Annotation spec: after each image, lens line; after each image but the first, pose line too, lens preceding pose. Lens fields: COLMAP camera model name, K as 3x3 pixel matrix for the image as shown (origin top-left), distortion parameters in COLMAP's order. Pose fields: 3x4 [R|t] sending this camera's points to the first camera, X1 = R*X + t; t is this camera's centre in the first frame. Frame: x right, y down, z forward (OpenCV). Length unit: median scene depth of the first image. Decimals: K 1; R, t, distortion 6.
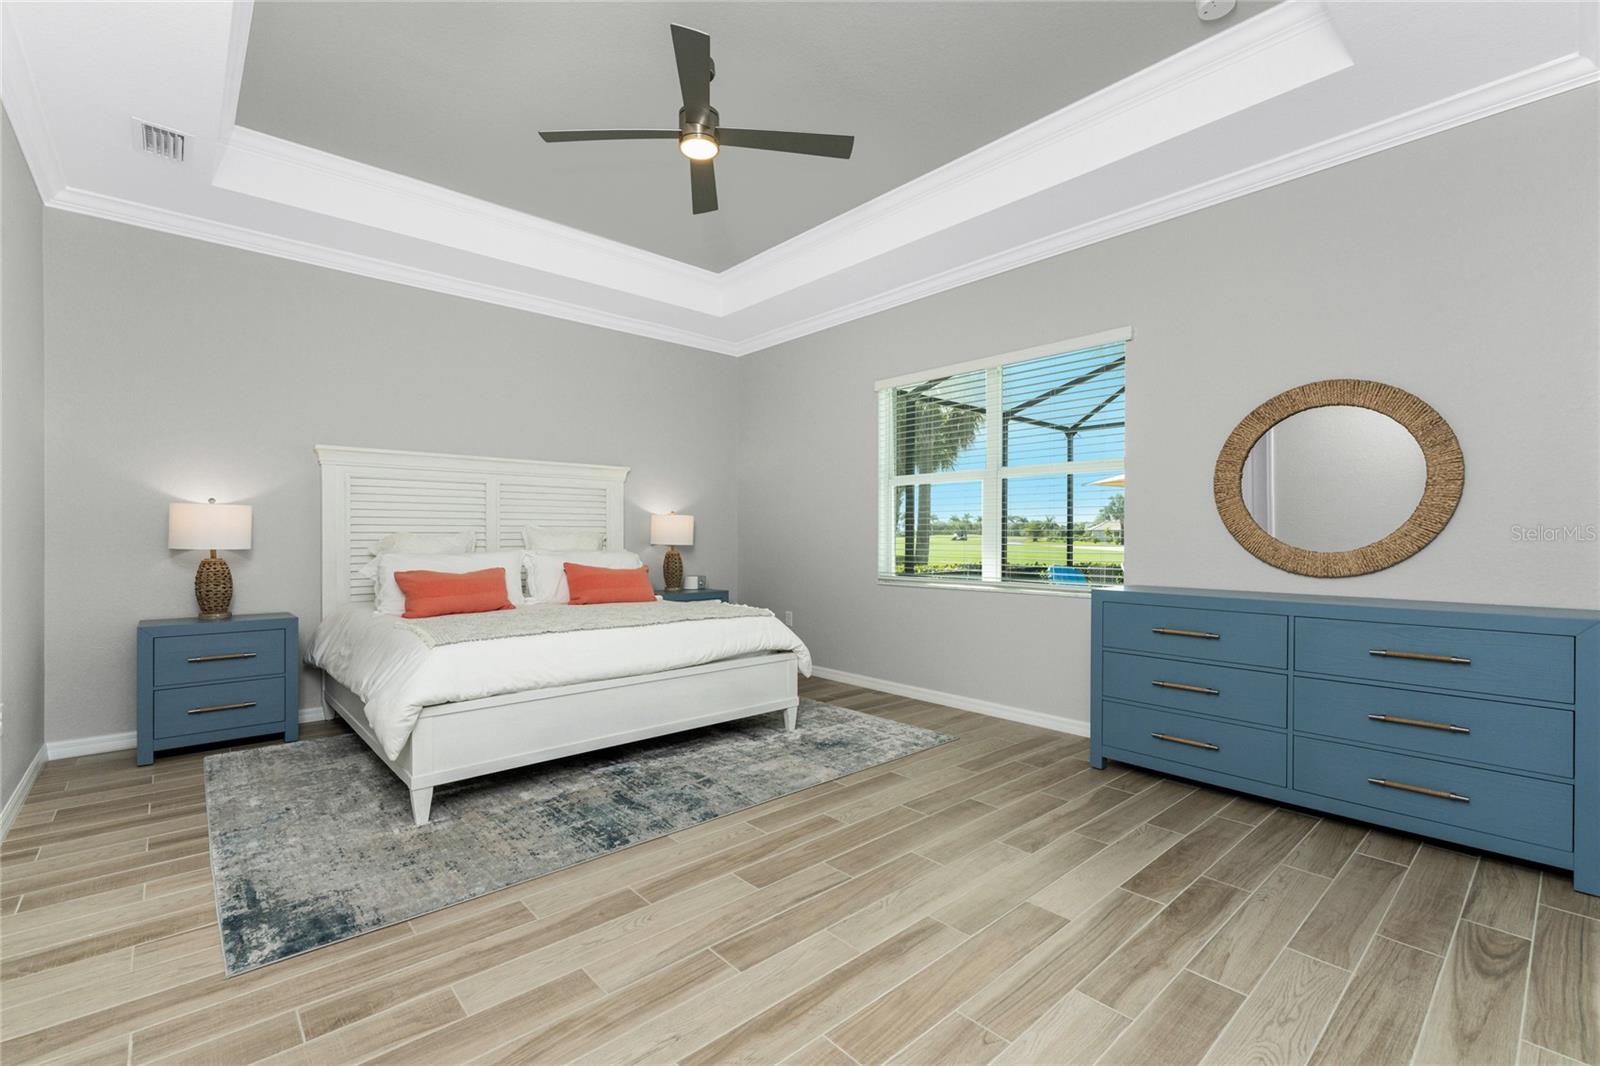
lens RADIAL K [[689.8, 0, 797.8], [0, 689.8, 532.1], [0, 0, 1]] dist [-0.000264, 0.000518]
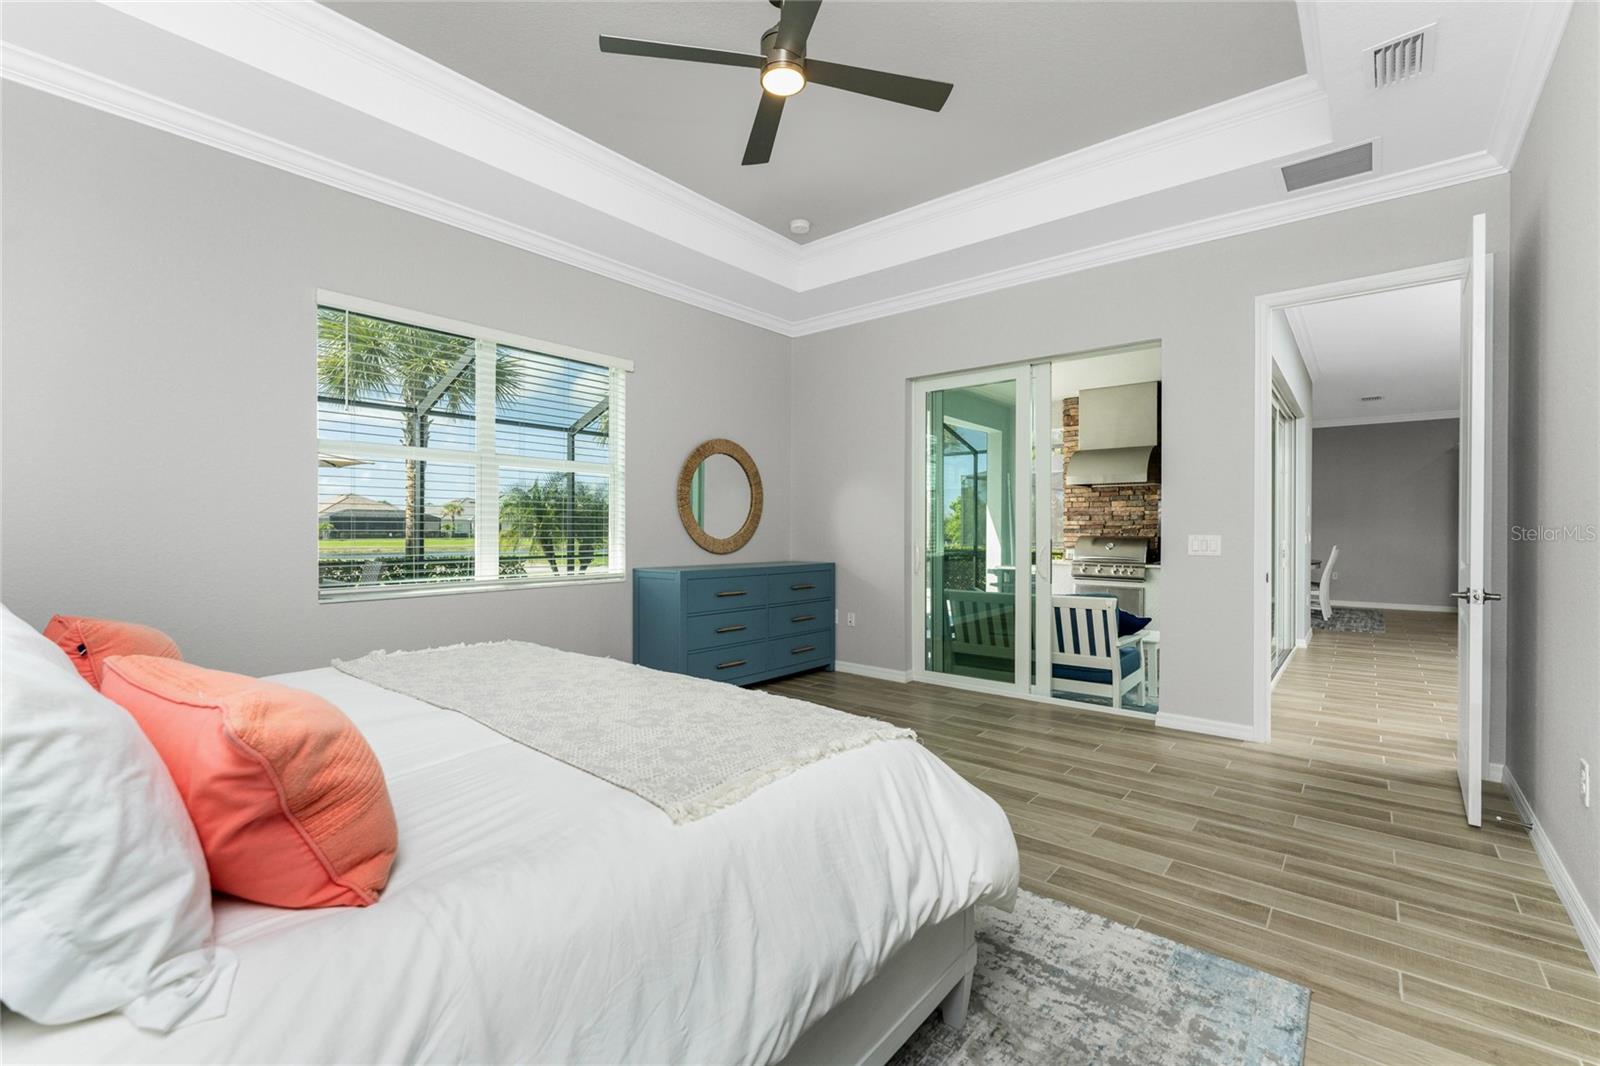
lens RADIAL K [[689.8, 0, 796.2], [0, 689.8, 536.6], [0, 0, 1]] dist [-0.000264, 0.000518]
pose [[-0.134801, -0.009969, 0.990823, -0.932945], [-0.010643, 0.999906, 0.008612, 0.004911], [-0.990816, -0.009384, -0.134894, 1.026341]]
